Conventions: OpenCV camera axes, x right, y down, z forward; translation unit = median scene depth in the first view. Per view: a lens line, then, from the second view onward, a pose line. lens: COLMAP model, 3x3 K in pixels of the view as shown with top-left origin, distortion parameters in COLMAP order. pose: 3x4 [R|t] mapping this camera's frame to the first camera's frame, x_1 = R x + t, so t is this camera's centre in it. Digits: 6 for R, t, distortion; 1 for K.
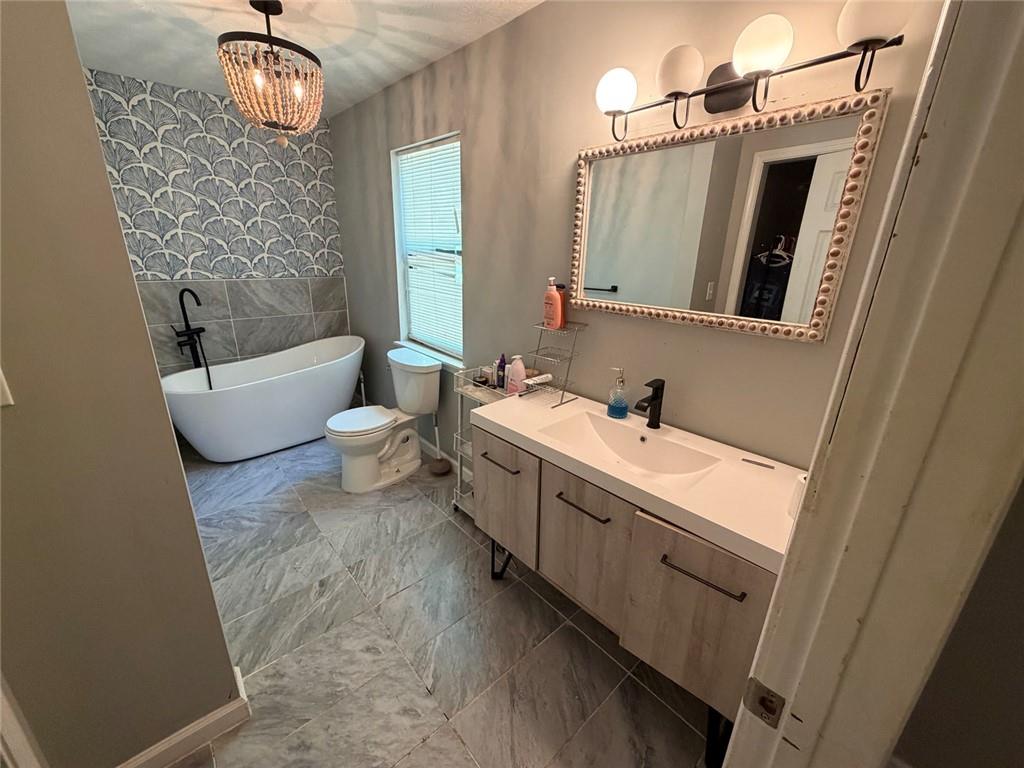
lens RADIAL K [[410.6, 0, 509.1], [0, 410.6, 385.3], [0, 0, 1]] dist [0.001860, -0.000386]
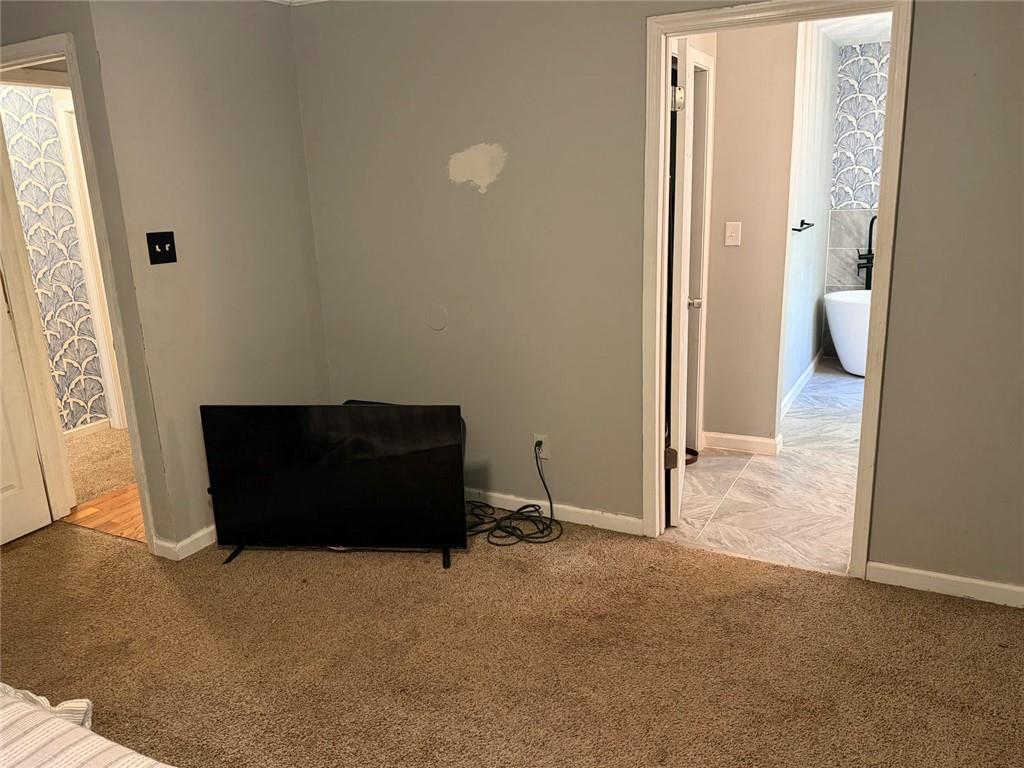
lens RADIAL K [[773.8, 0, 510.3], [0, 773.8, 384.2], [0, 0, 1]] dist [0.005095, 0.000861]
pose [[0.339538, 0.204632, -0.918063, 0.876832], [-0.261383, 0.958131, 0.116893, 0.209210], [0.903545, 0.200276, 0.378809, -0.589625]]
